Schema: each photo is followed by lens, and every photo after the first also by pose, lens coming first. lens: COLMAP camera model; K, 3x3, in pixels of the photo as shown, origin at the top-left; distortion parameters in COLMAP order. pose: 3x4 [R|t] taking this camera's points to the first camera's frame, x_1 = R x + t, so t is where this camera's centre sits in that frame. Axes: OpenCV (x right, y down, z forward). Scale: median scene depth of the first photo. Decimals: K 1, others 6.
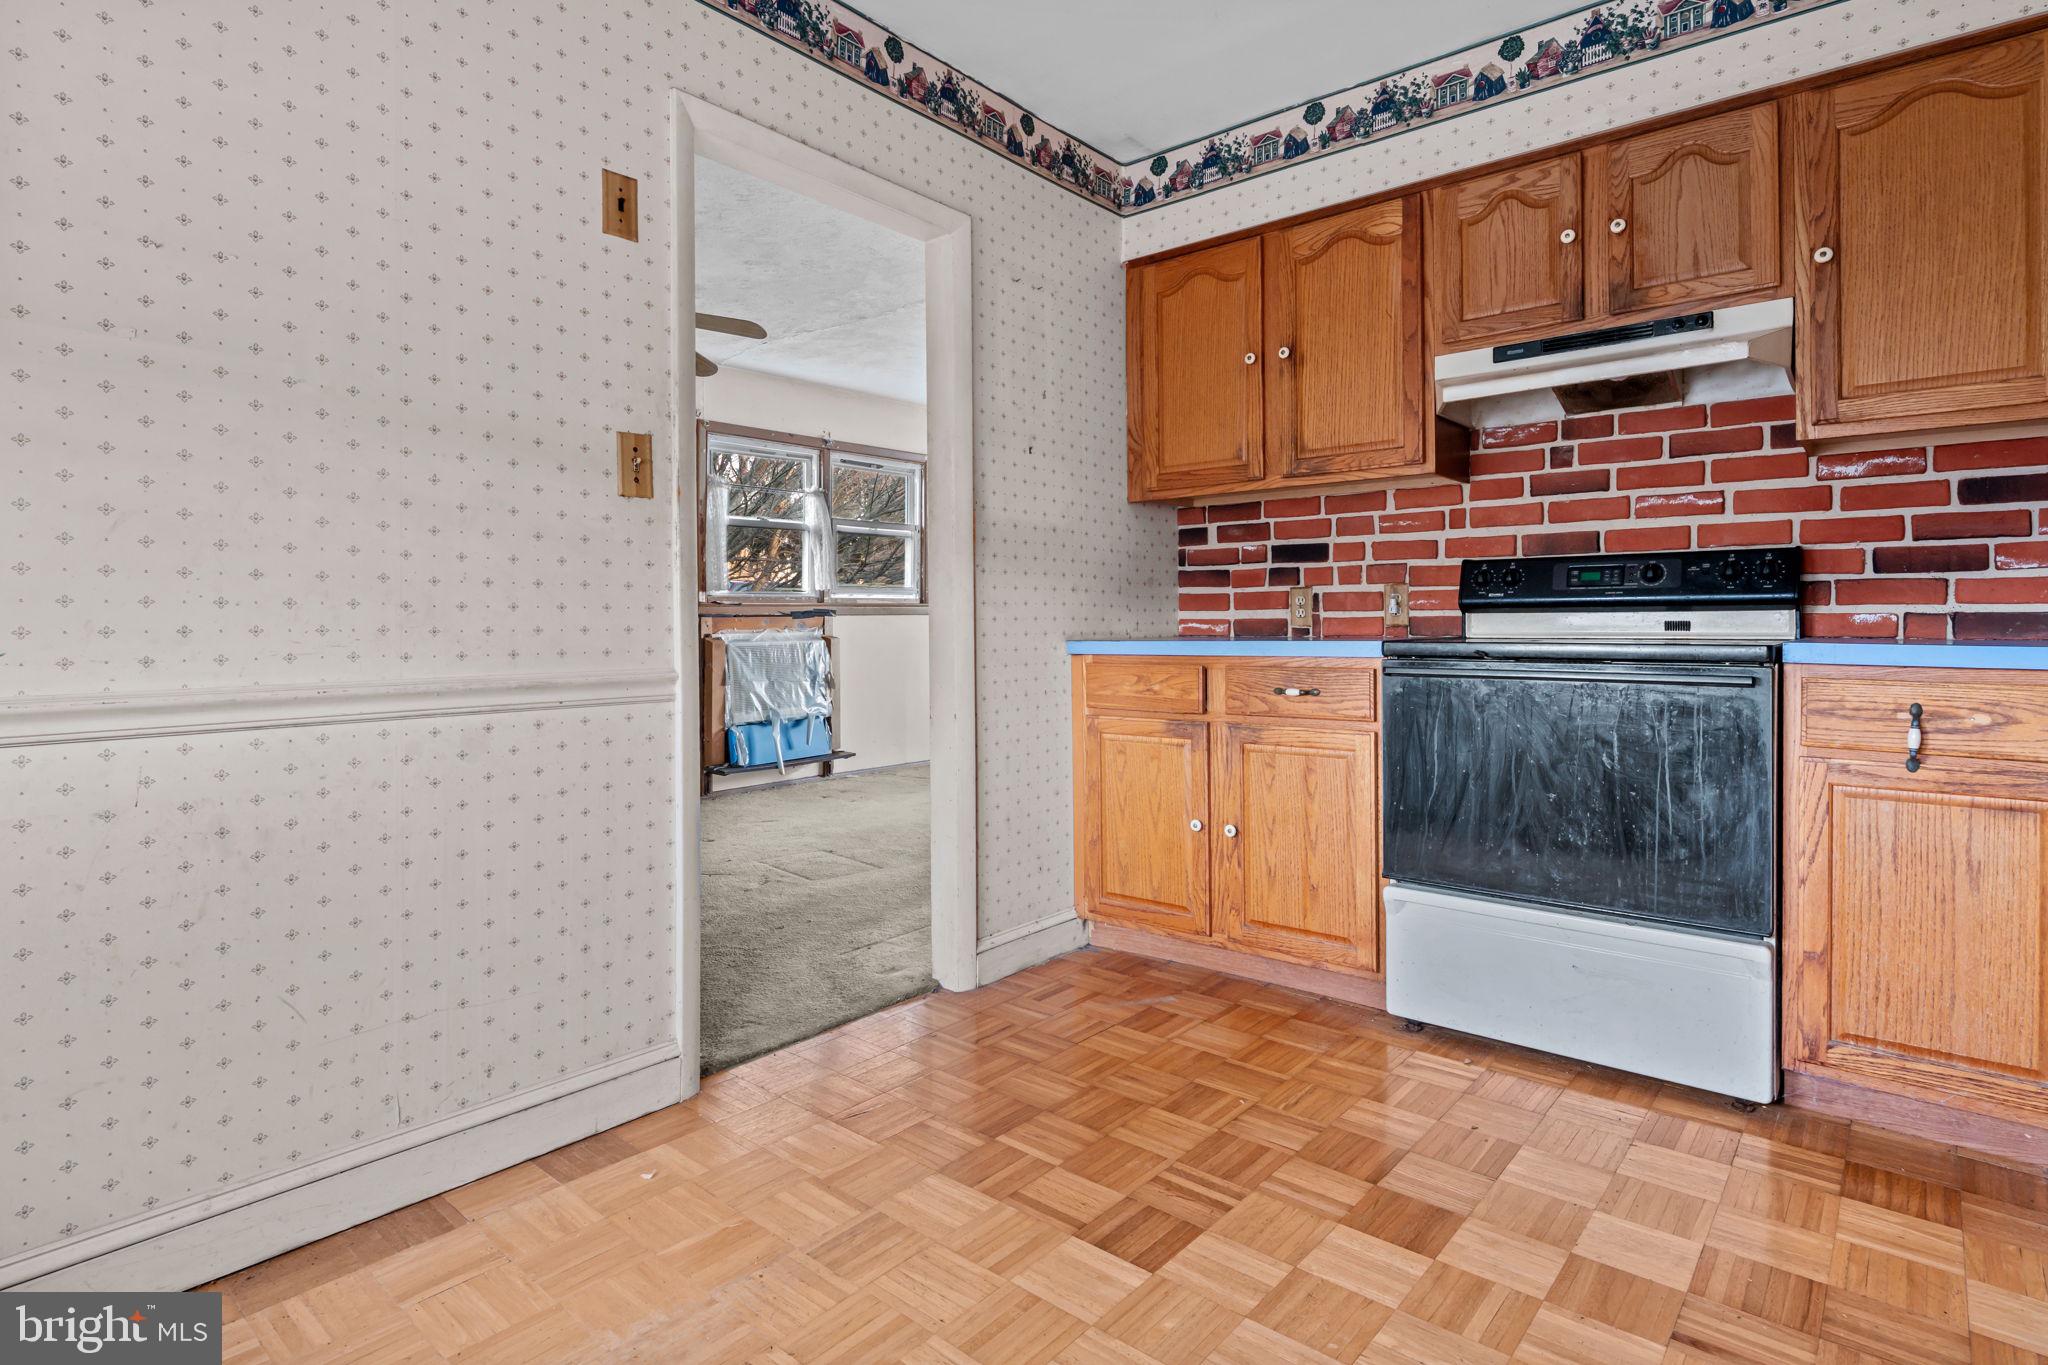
lens RADIAL K [[1059.1, 0, 1021.2], [0, 1059.1, 647.1], [0, 0, 1]] dist [-0.002344, -0.000348]
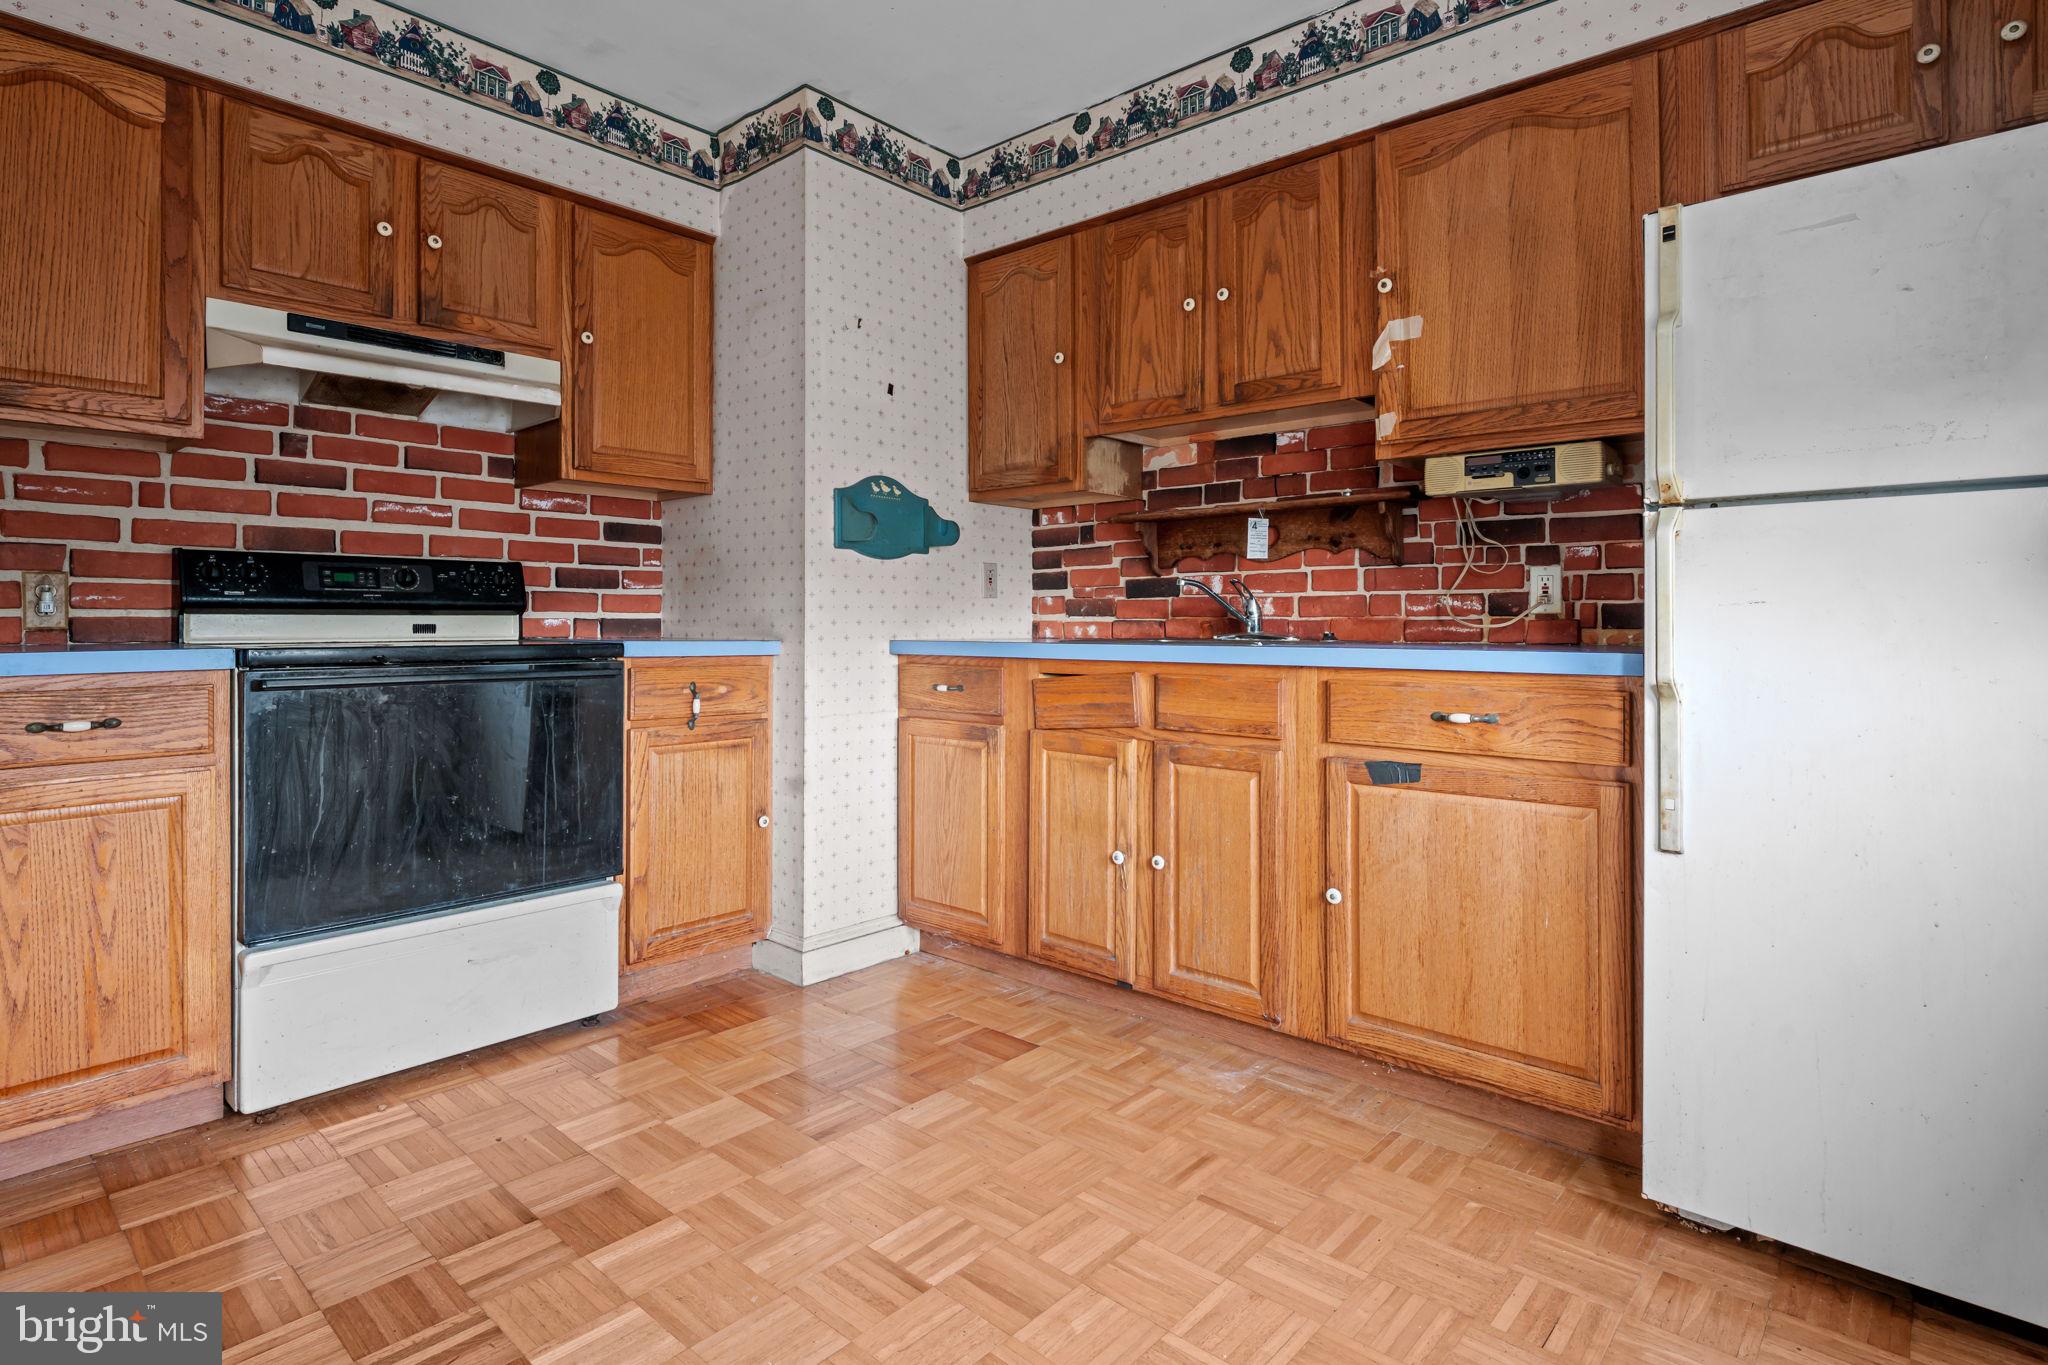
lens RADIAL K [[1041.9, 0, 1025.6], [0, 1041.9, 638.3], [0, 0, 1]] dist [-0.000428, 0.000520]
pose [[0.023706, -0.011109, 0.999657, -0.437818], [0.022268, 0.999696, 0.010581, -0.008577], [-0.999471, 0.022009, 0.023946, 0.400320]]
